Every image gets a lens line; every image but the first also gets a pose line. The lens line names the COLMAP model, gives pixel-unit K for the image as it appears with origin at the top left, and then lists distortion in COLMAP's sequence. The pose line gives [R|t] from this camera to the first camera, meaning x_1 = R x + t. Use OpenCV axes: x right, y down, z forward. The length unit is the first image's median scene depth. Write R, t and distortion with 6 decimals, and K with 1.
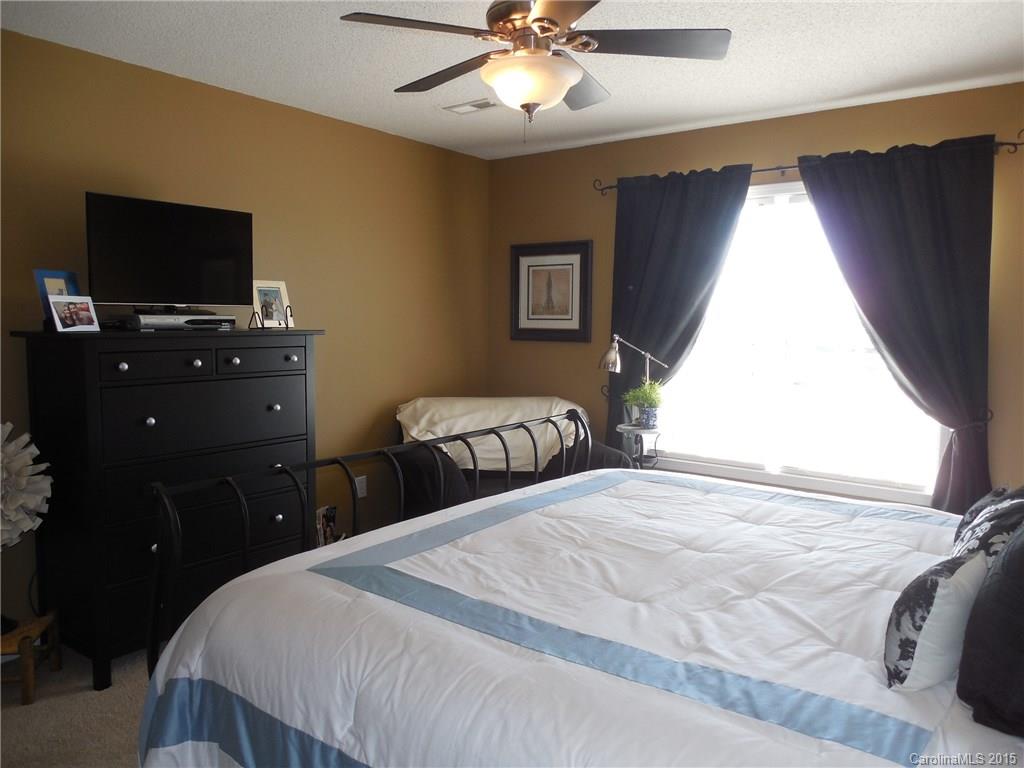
lens RADIAL K [[763.5, 0, 512.0], [0, 763.5, 384.0], [0, 0, 1]] dist [0.011763, 0.000995]
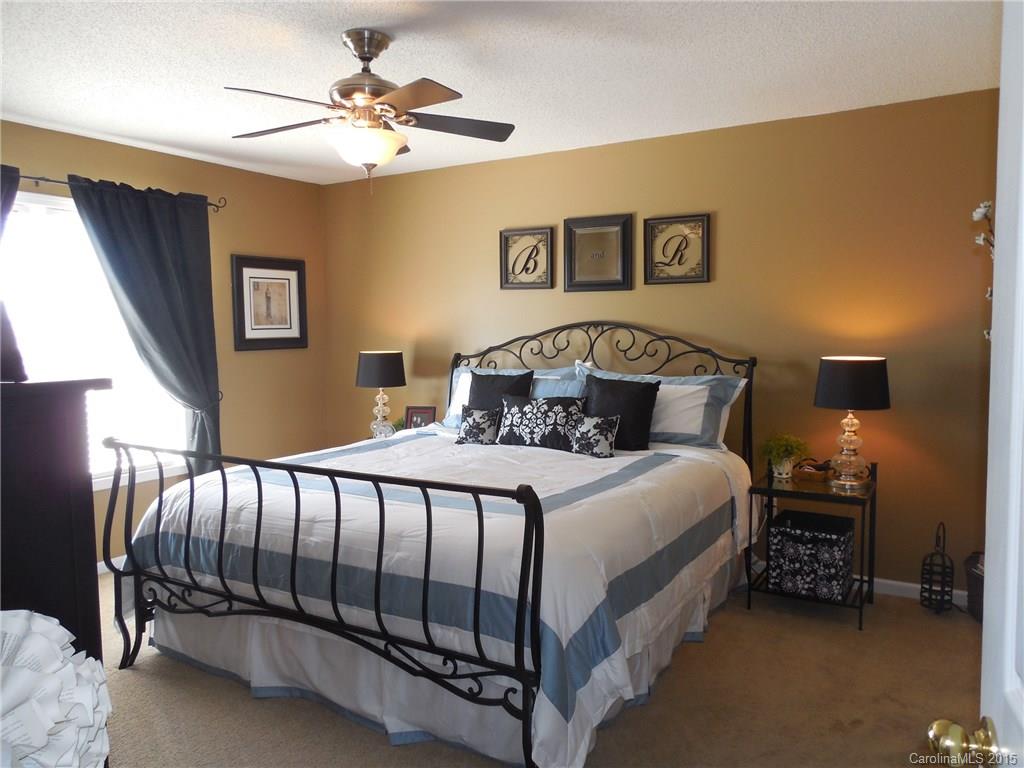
lens RADIAL K [[763.5, 0, 512.0], [0, 763.5, 384.0], [0, 0, 1]] dist [0.011763, 0.000995]
pose [[-0.110438, -0.083572, 0.990363, -1.033109], [0.108288, 0.989514, 0.095576, -0.073225], [-0.987966, 0.117800, -0.100230, 0.771098]]
